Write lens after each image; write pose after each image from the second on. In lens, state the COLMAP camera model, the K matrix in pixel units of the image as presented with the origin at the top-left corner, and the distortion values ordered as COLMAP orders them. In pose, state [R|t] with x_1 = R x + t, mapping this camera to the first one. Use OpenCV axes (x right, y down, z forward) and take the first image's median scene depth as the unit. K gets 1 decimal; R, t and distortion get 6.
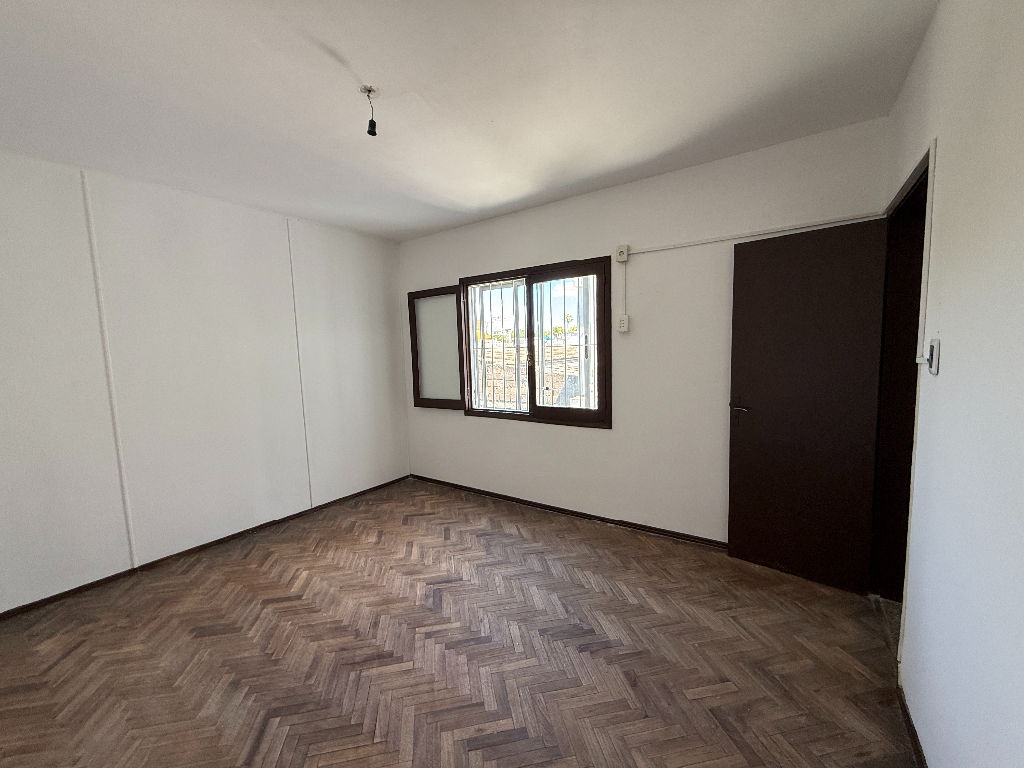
lens RADIAL K [[397.9, 0, 508.7], [0, 397.9, 383.3], [0, 0, 1]] dist [-0.012832, 0.000448]
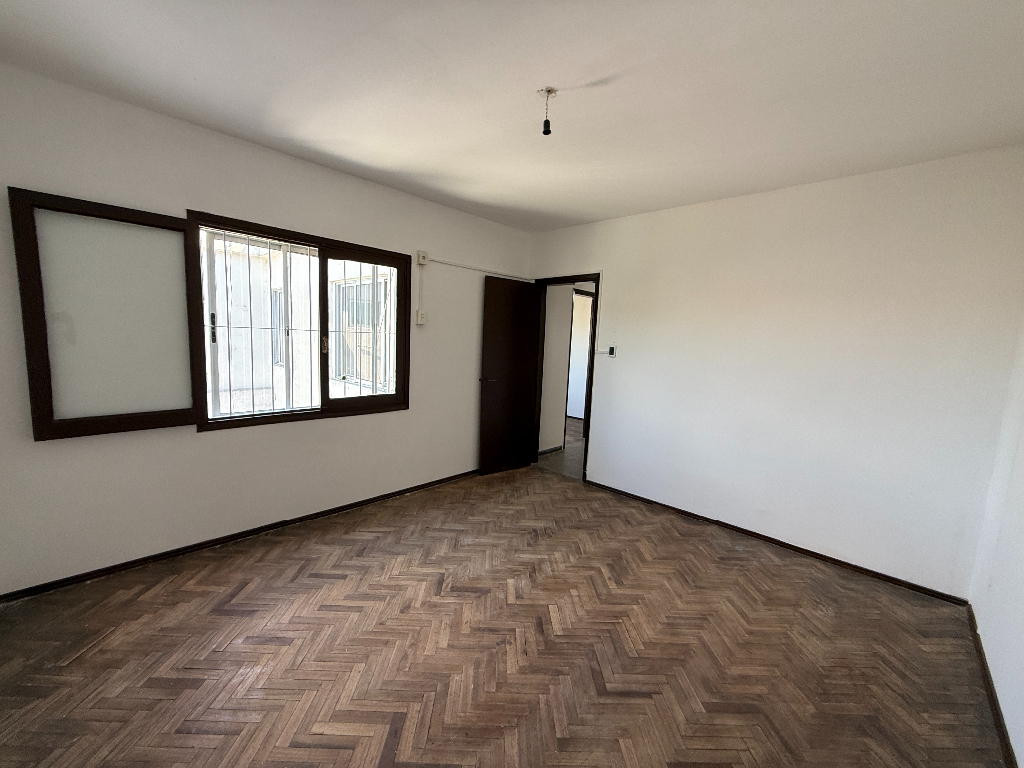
lens RADIAL K [[397.9, 0, 508.7], [0, 397.9, 383.3], [0, 0, 1]] dist [-0.012832, 0.000448]
pose [[0.183744, -0.074878, 0.980118, -0.825871], [0.038829, 0.996869, 0.068878, -0.026390], [-0.982207, 0.025401, 0.186076, 0.528010]]
